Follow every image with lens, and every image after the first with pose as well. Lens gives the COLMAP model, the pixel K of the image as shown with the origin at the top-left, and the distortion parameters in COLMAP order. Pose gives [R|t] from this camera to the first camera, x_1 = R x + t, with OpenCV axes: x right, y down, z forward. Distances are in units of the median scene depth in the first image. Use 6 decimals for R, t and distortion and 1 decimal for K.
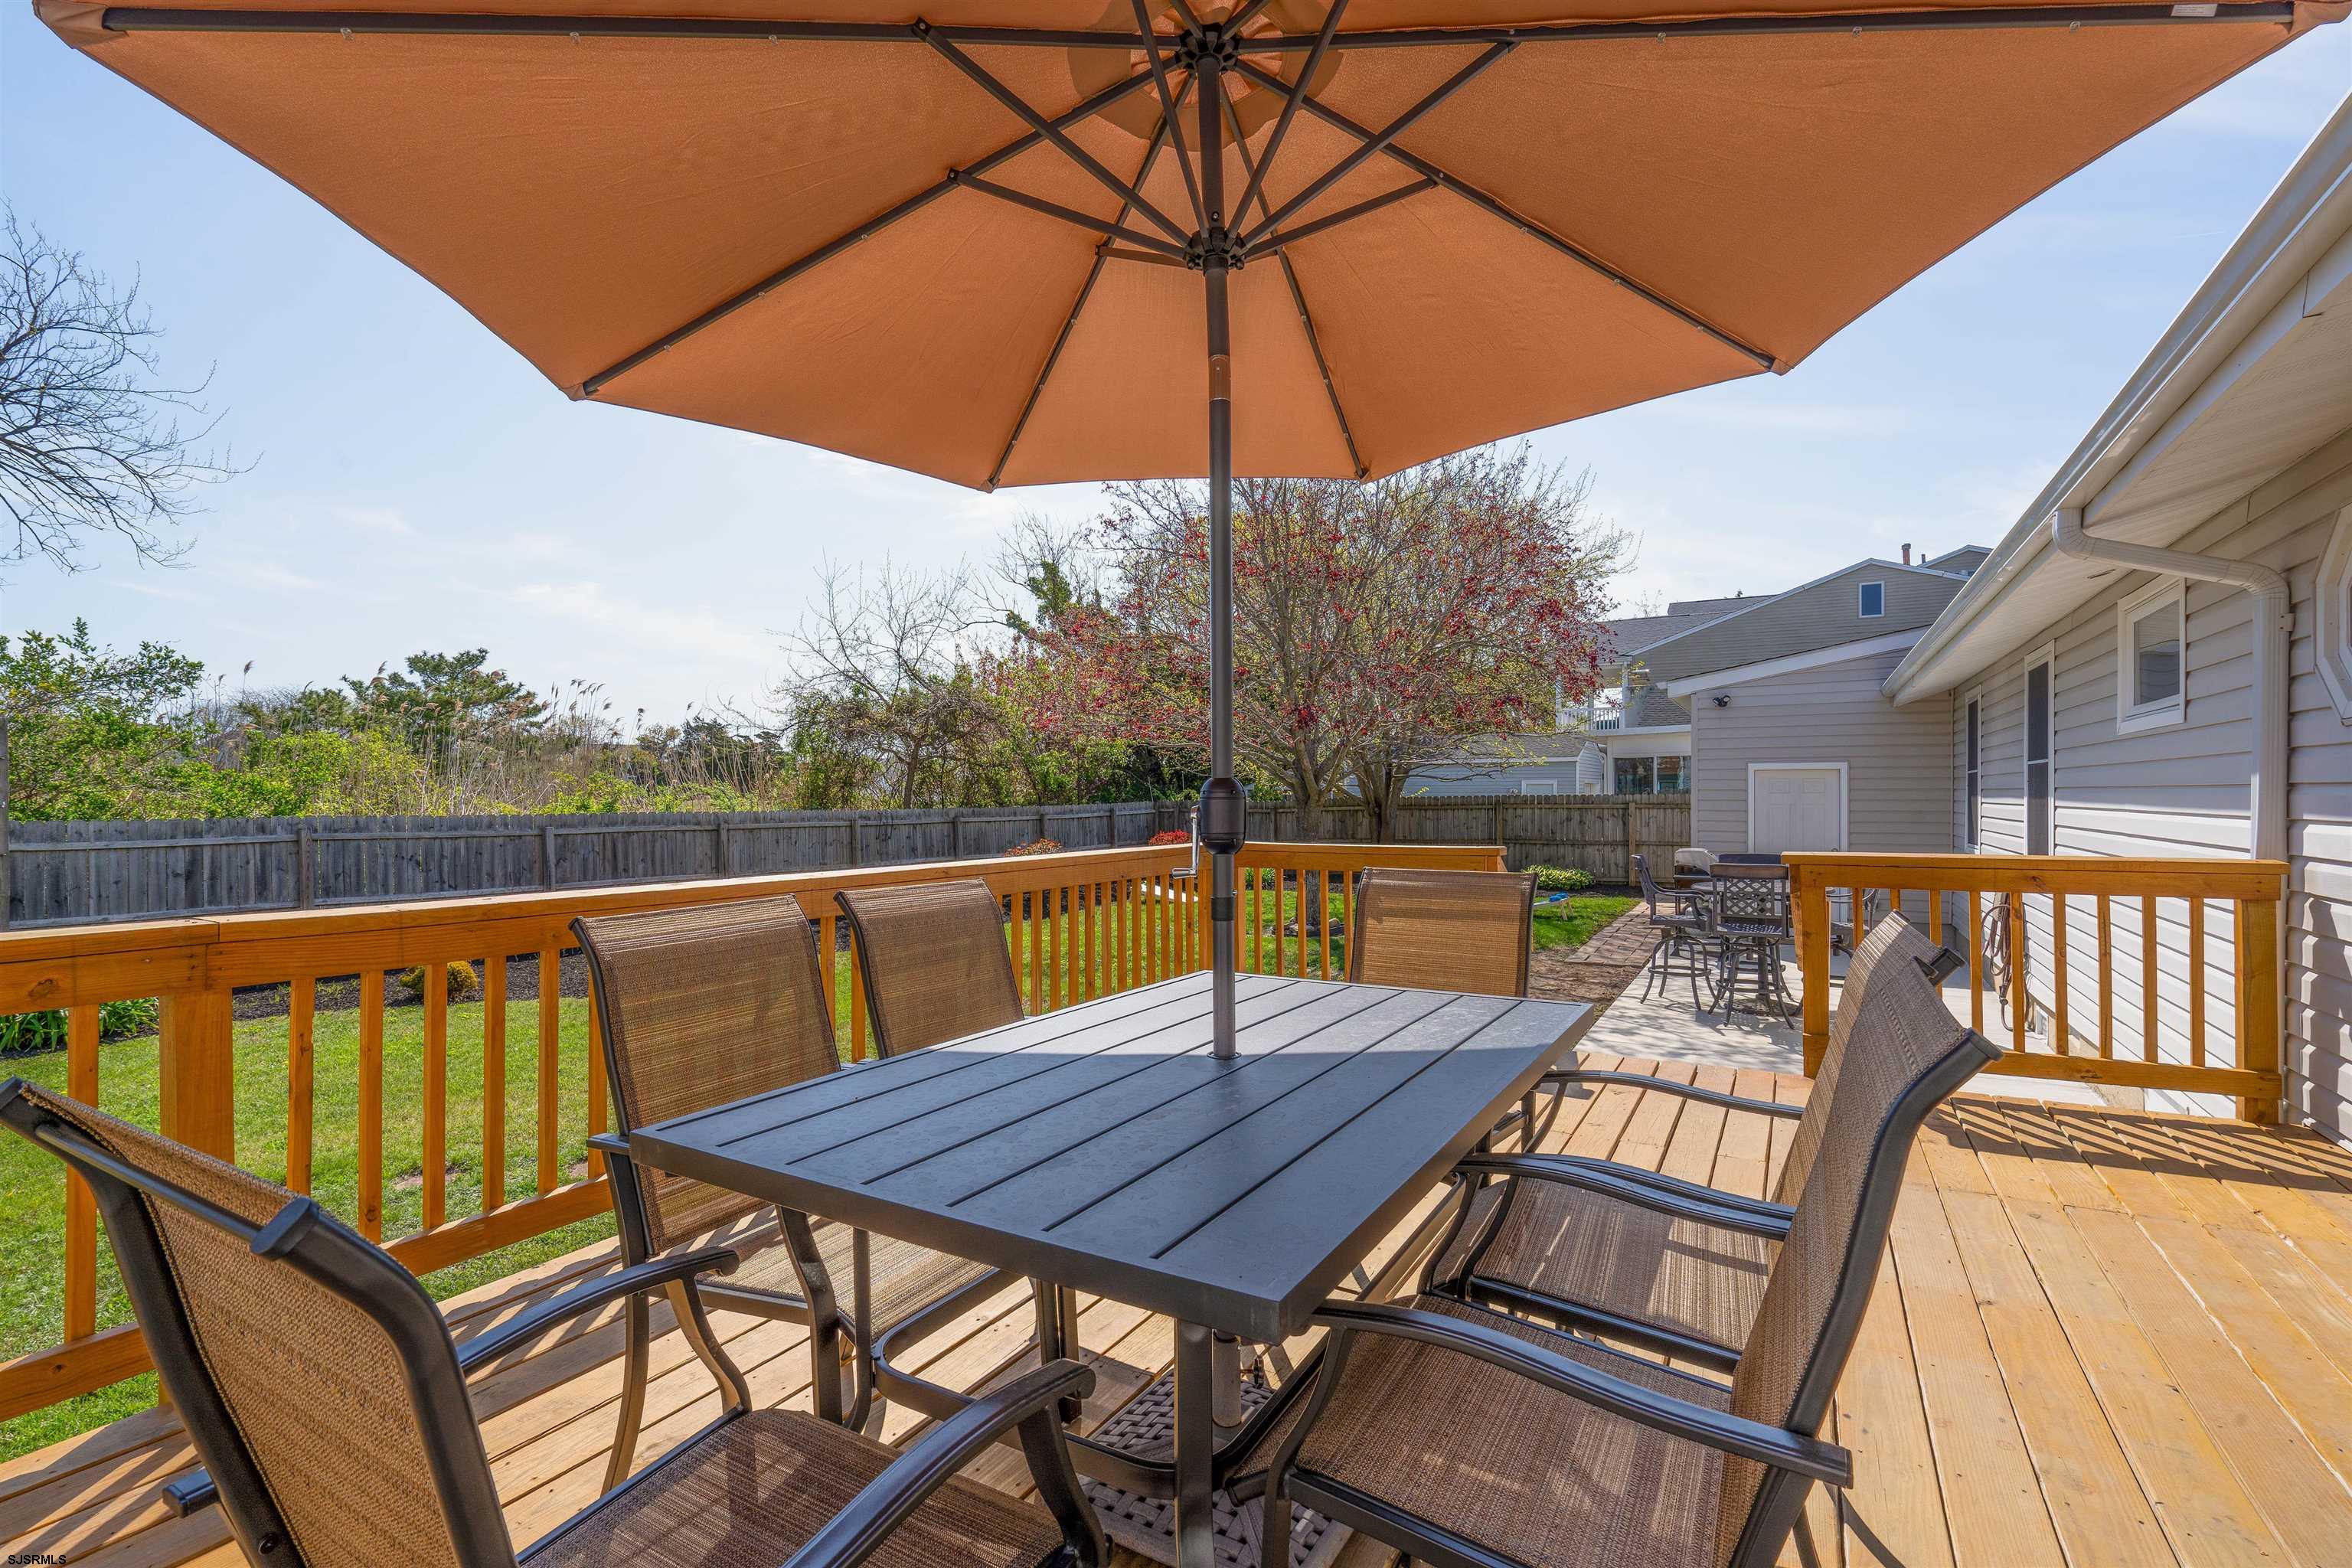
lens RADIAL K [[1057.5, 0, 1179.3], [0, 1057.5, 791.4], [0, 0, 1]] dist [-0.010901, 0.002648]
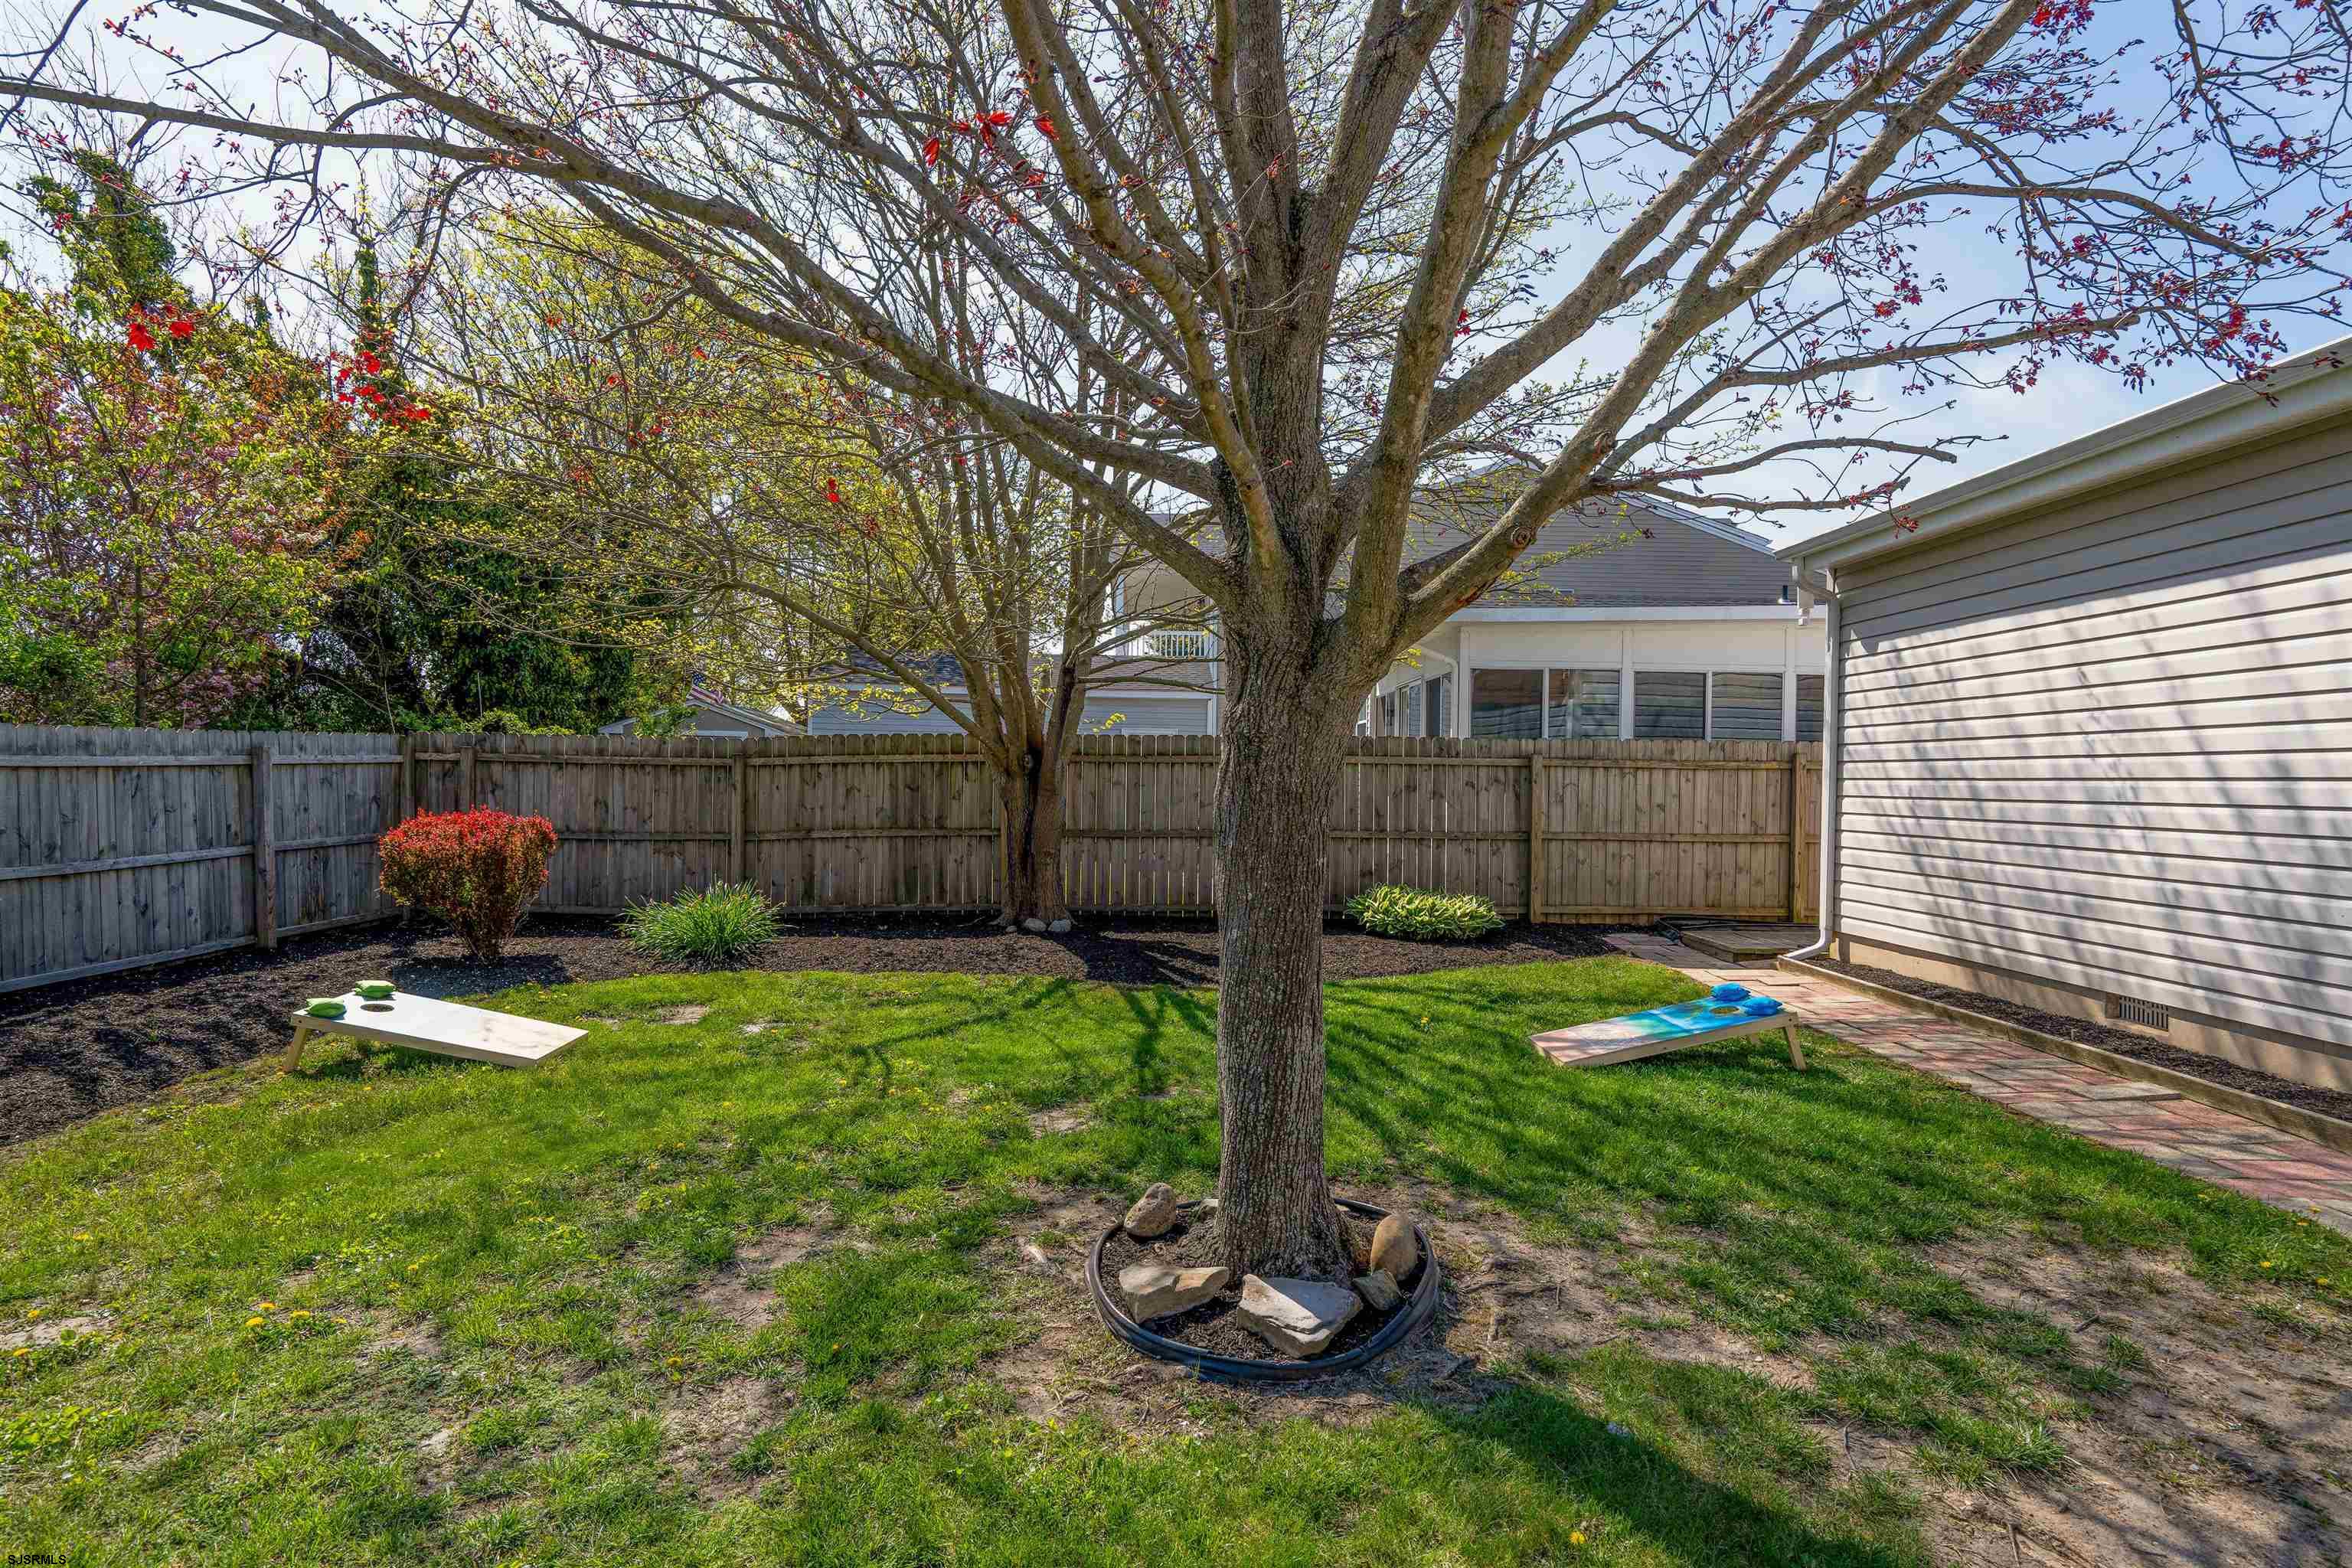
lens RADIAL K [[1218.4, 0, 1182.1], [0, 1218.4, 789.4], [0, 0, 1]] dist [0.004885, 0.001838]
pose [[0.854004, 0.012953, 0.520105, -0.024393], [-0.023455, 0.999632, 0.013618, 0.039251], [-0.519737, -0.023829, 0.853994, 1.022079]]
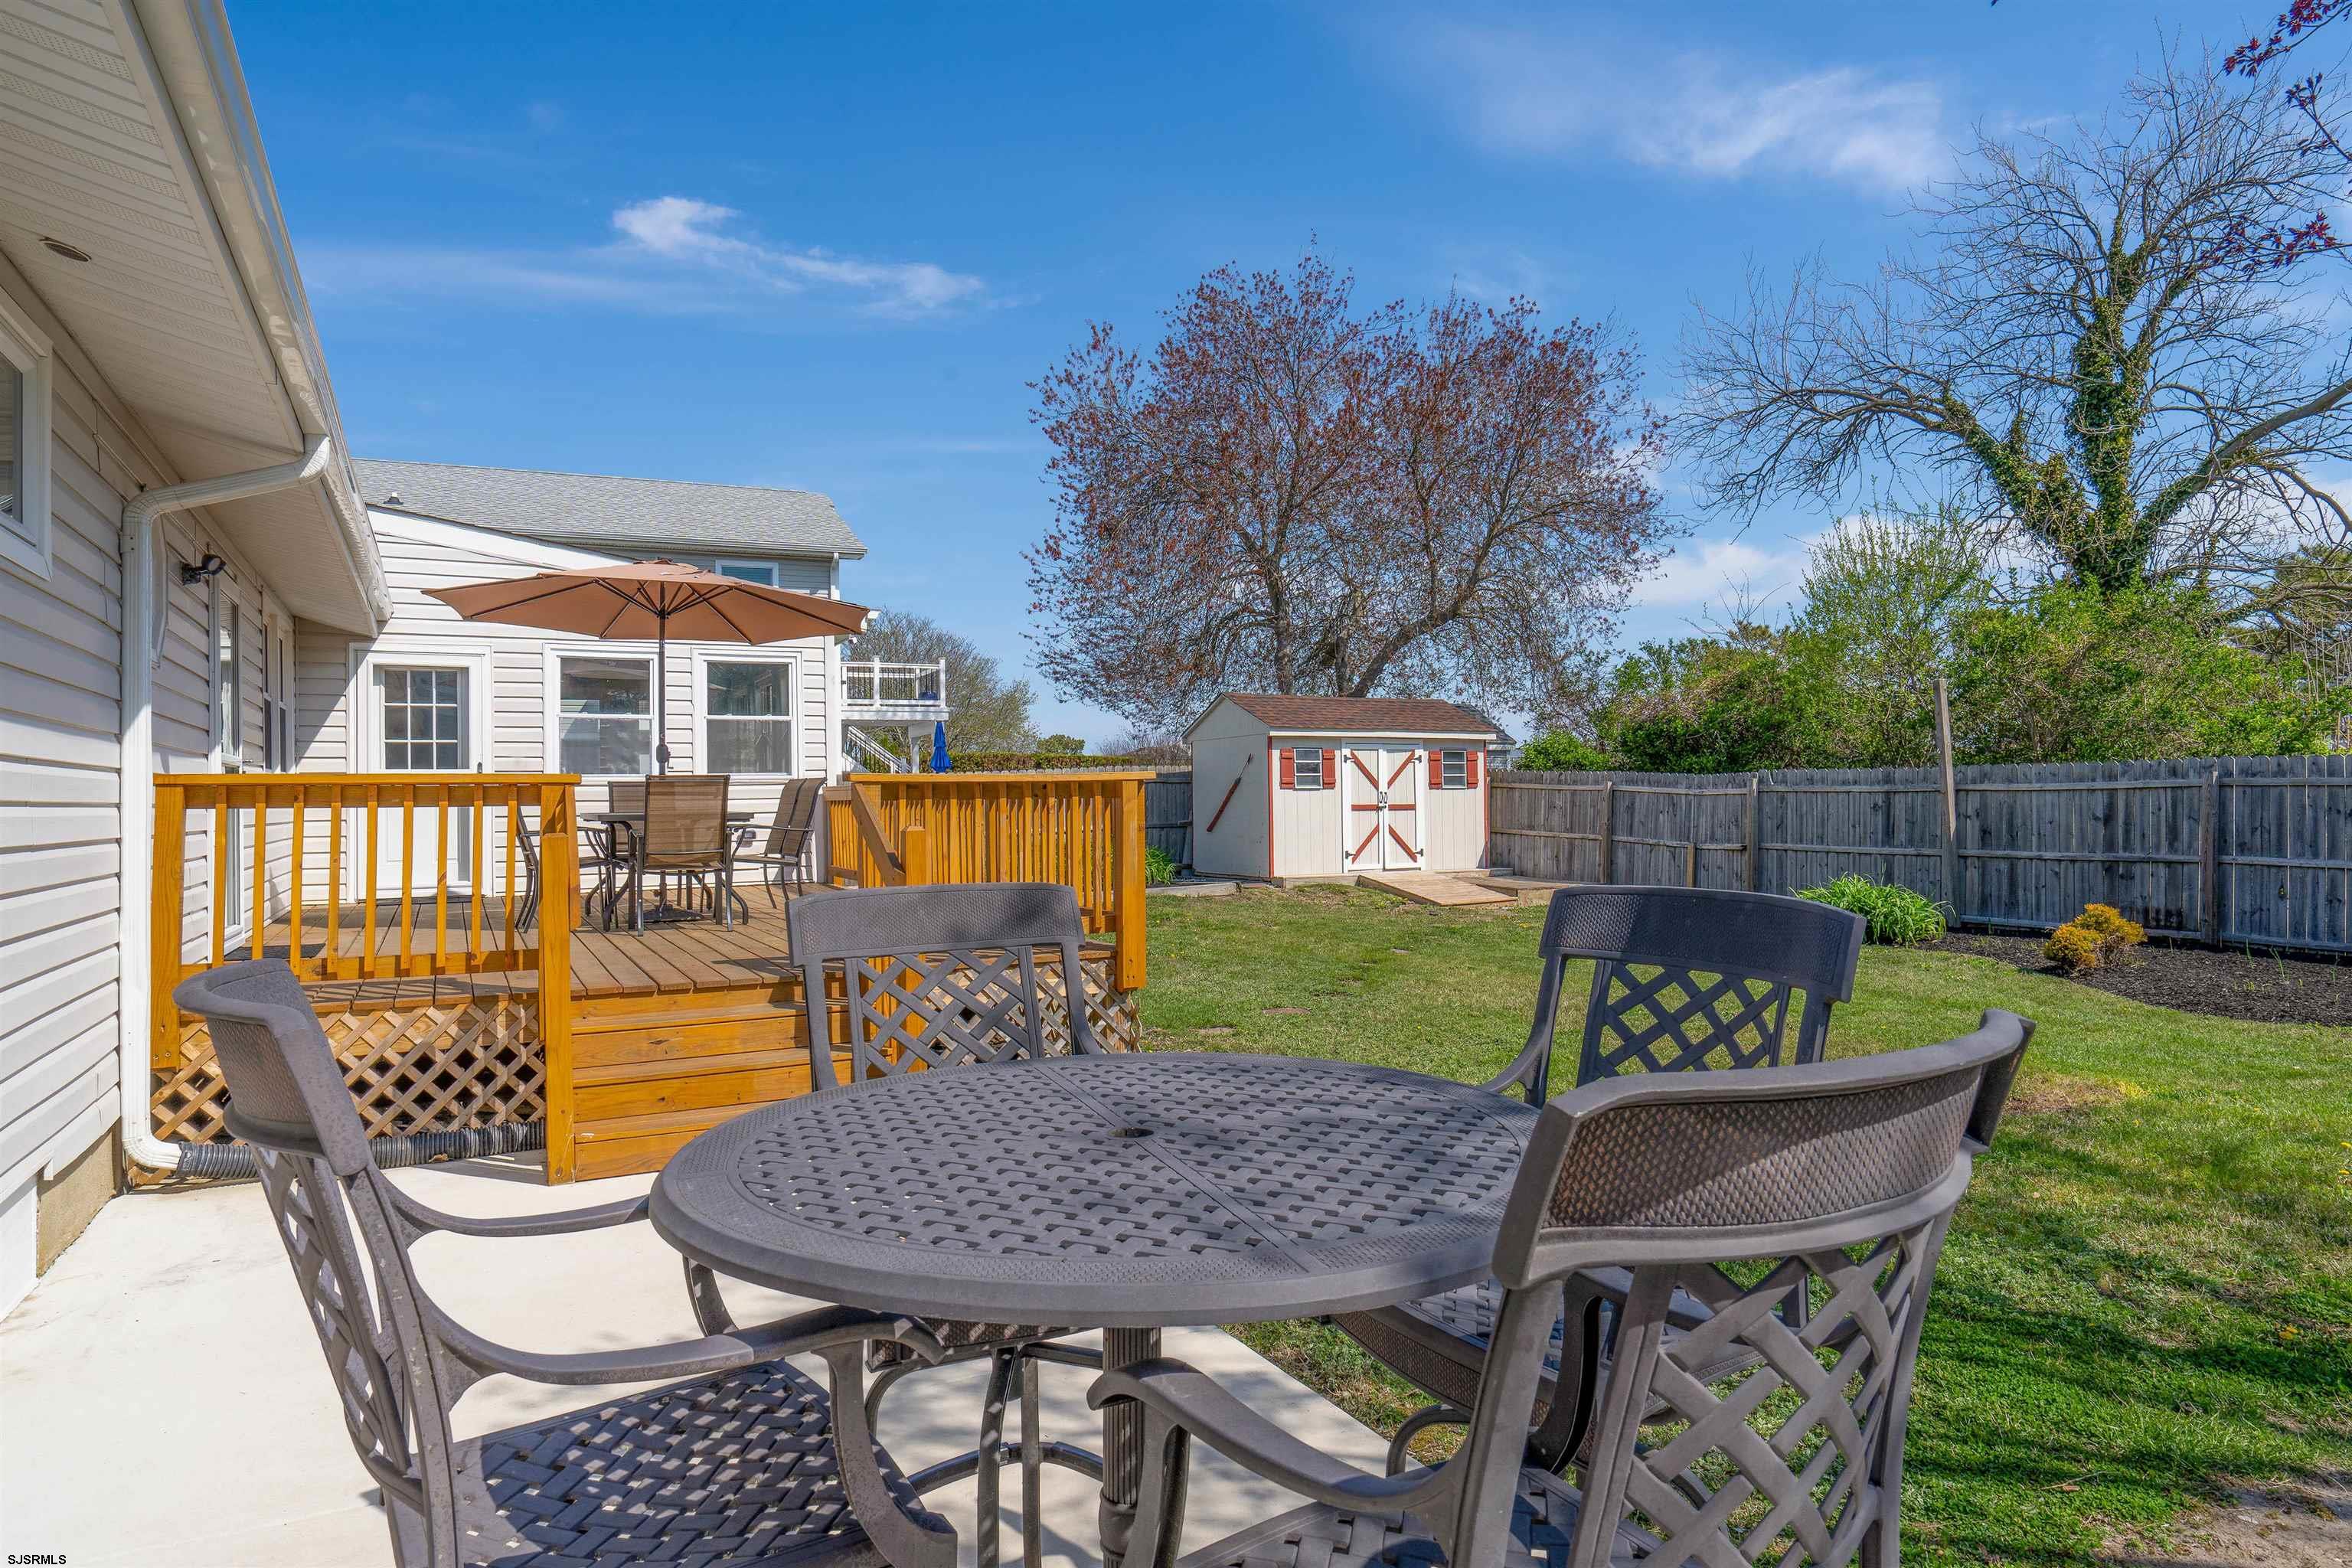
lens RADIAL K [[1390.2, 0, 1174.7], [0, 1390.2, 757.5], [0, 0, 1]] dist [0.001348, 0.001342]
pose [[-0.529945, -0.011822, -0.847950, 0.552421], [0.023540, 0.999312, -0.028644, 0.034530], [0.847705, -0.035141, -0.529302, 0.843543]]
